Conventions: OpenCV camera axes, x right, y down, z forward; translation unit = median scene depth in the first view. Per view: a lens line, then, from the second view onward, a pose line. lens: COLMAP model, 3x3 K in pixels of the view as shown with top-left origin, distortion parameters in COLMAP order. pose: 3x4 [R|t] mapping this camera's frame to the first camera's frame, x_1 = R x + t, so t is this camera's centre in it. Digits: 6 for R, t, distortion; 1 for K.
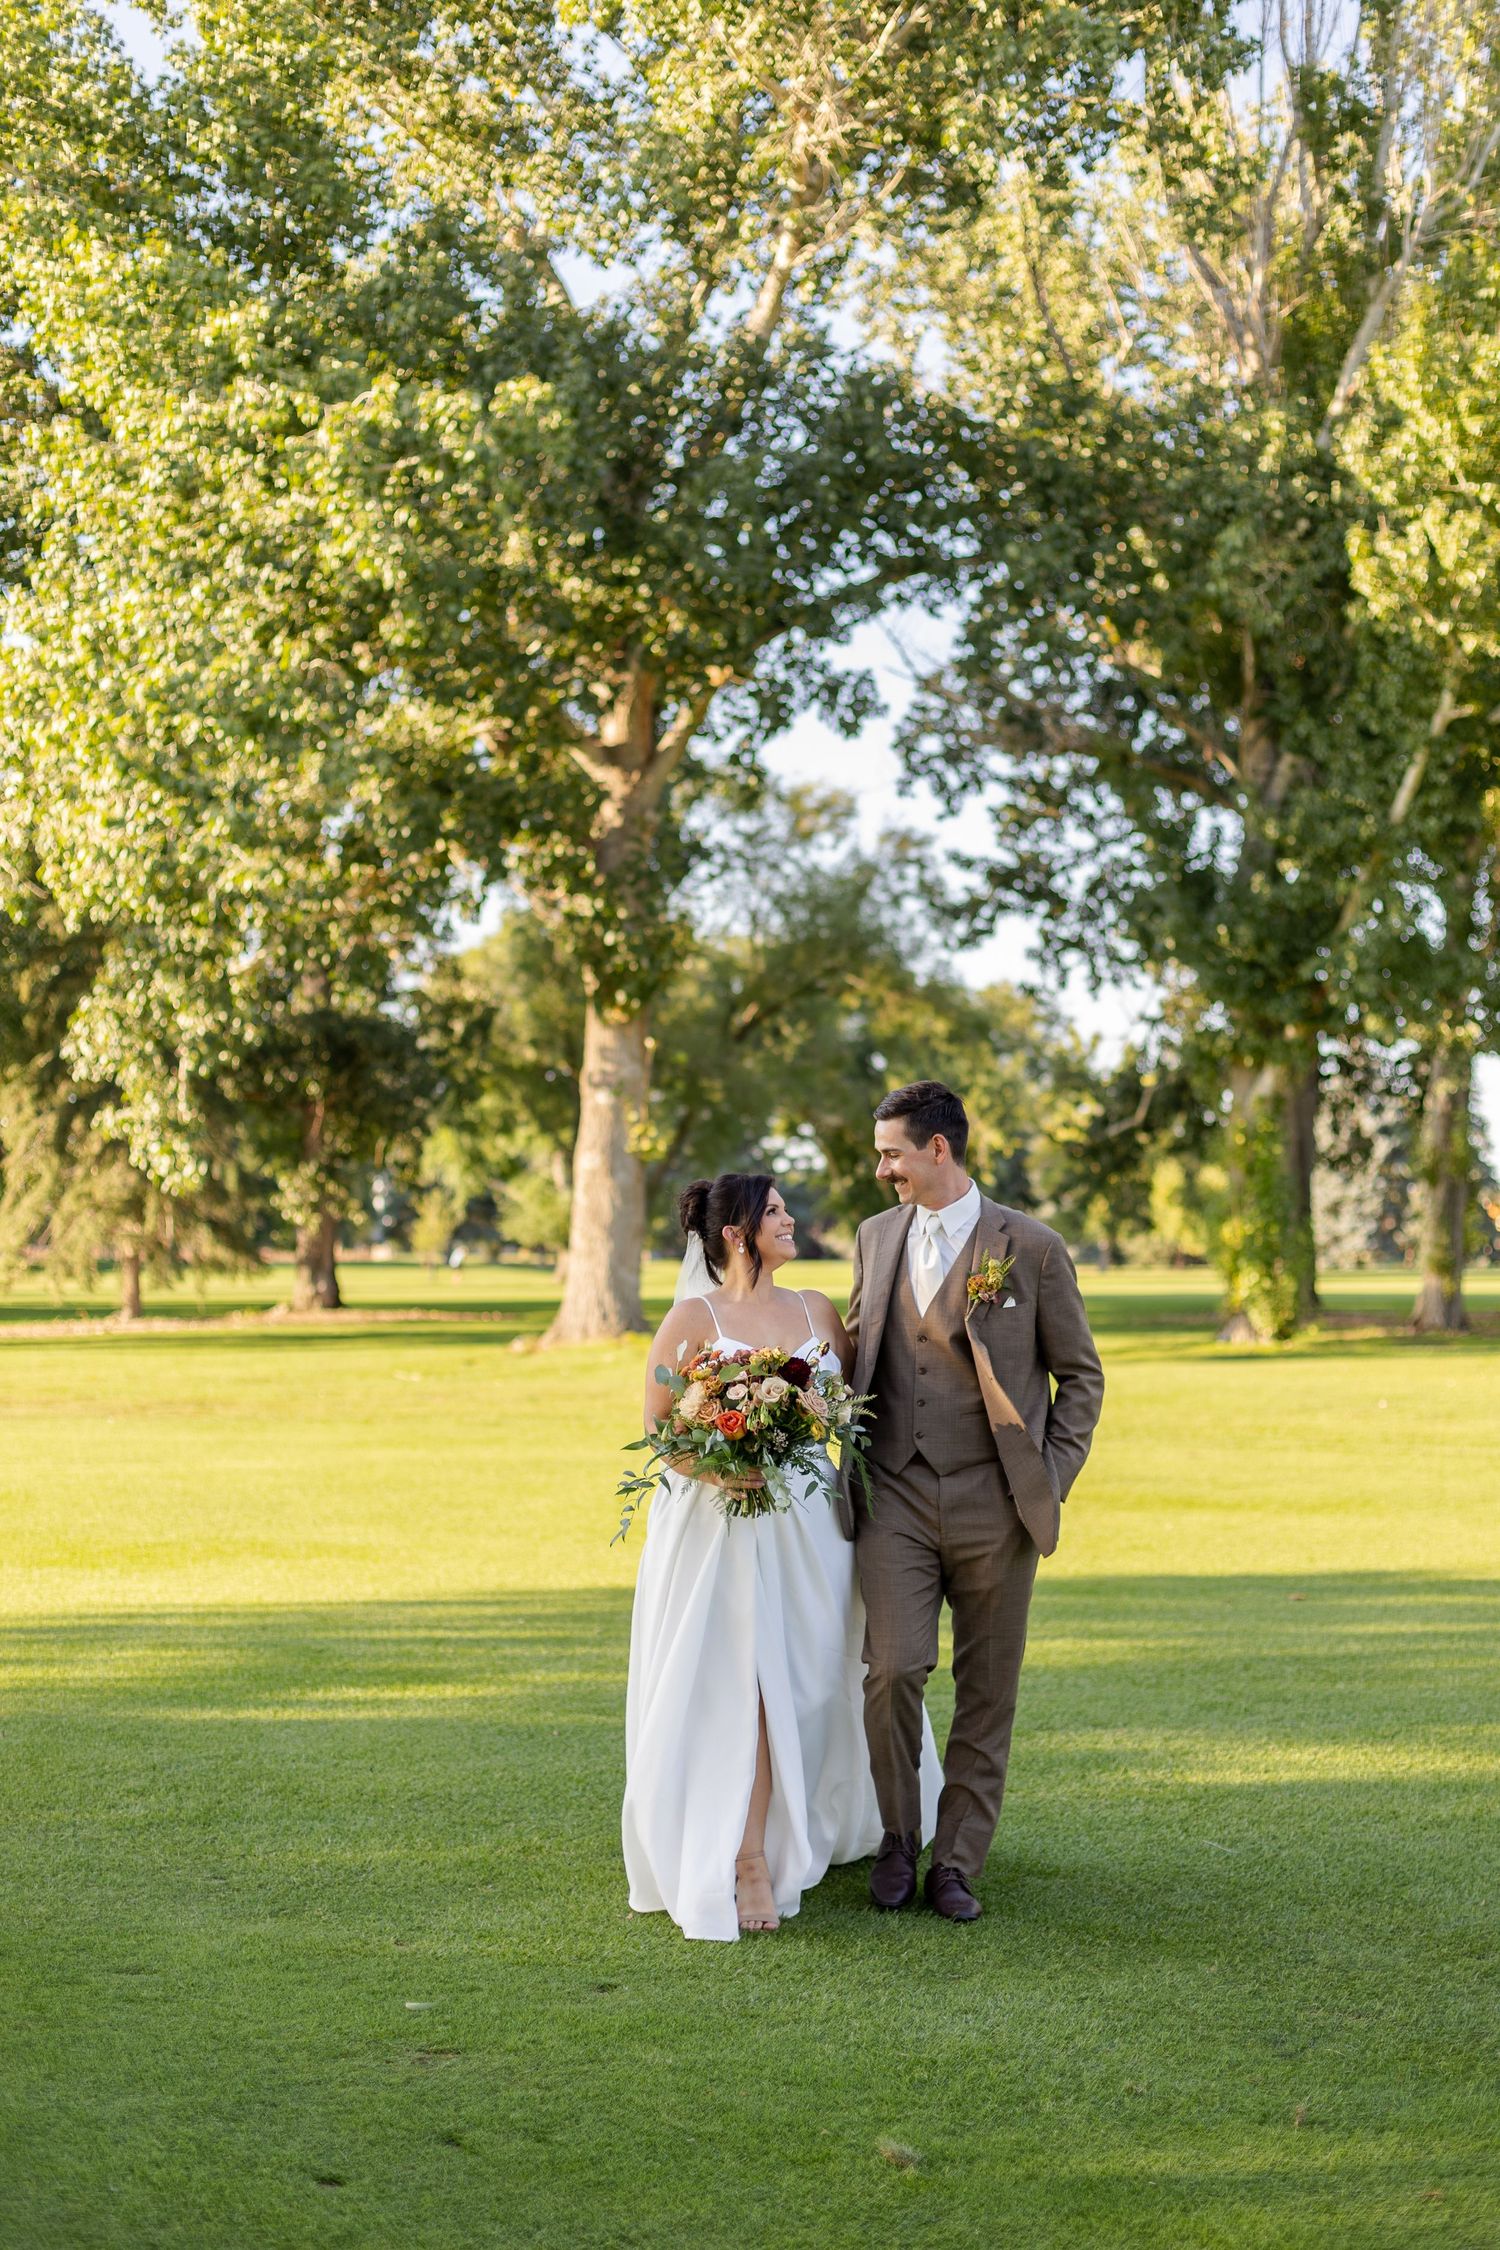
lens RADIAL K [[3268.7, 0, 750.0], [0, 3268.7, 1125.0], [0, 0, 1]] dist [-0.012791, -0.044340]
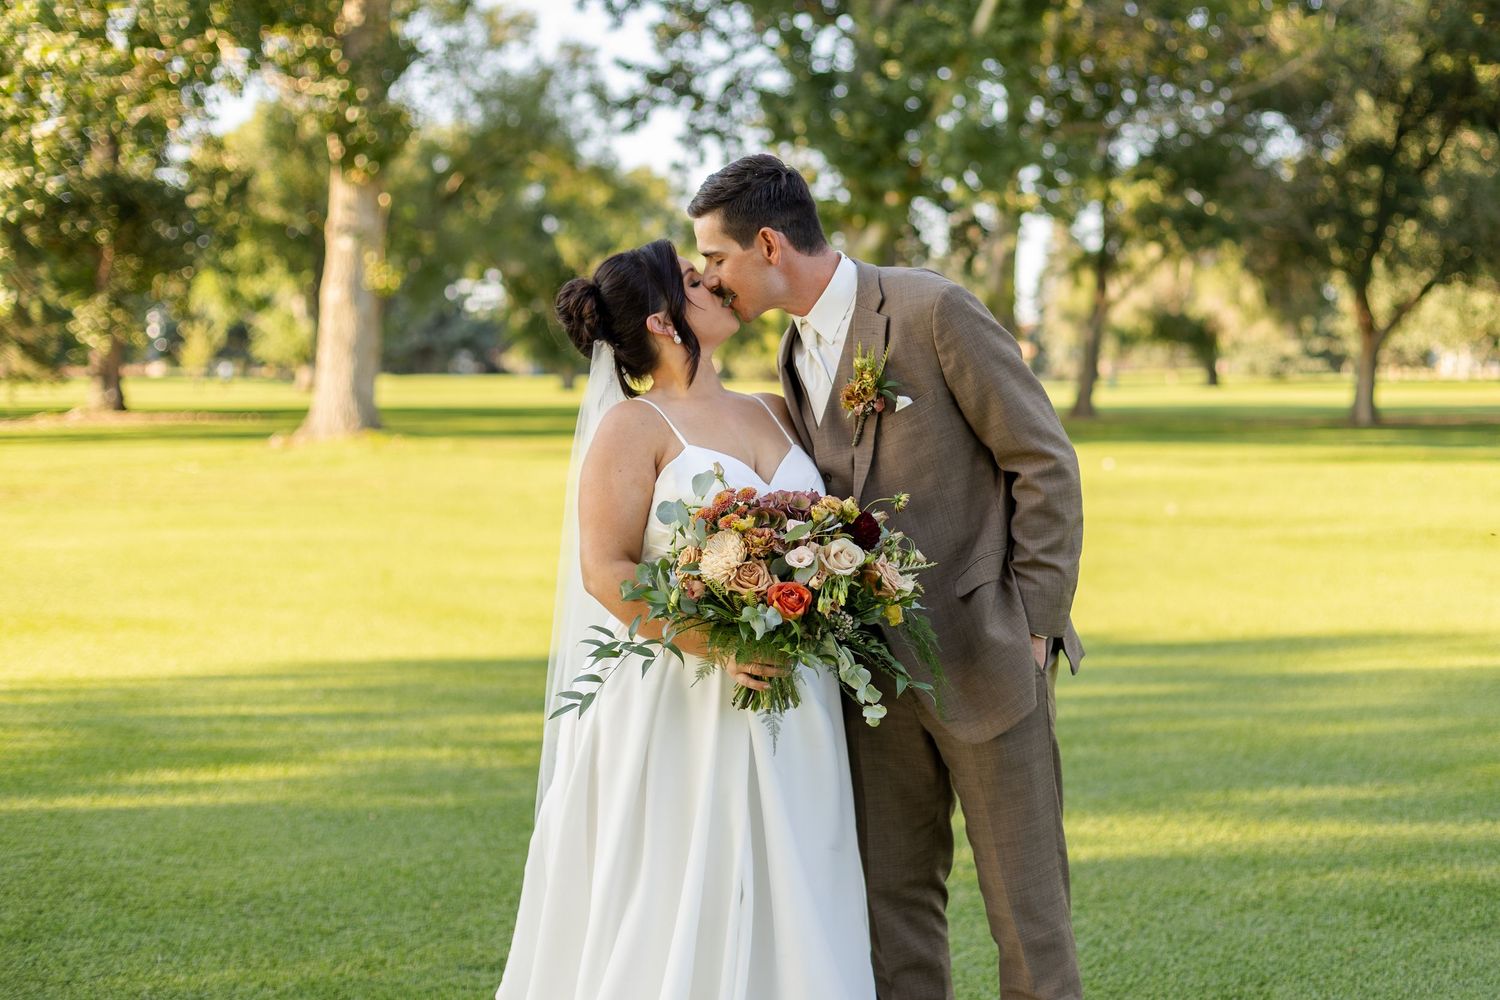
lens RADIAL K [[2179.2, 0, 750.1], [0, 2179.2, 425.4], [0, 0, 1]] dist [-0.012791, -0.044340]
pose [[0.986884, 0.000767, 0.161428, -0.026131], [-0.010681, 0.998108, 0.060554, 0.008809], [-0.161076, -0.061484, 0.985025, 0.150367]]
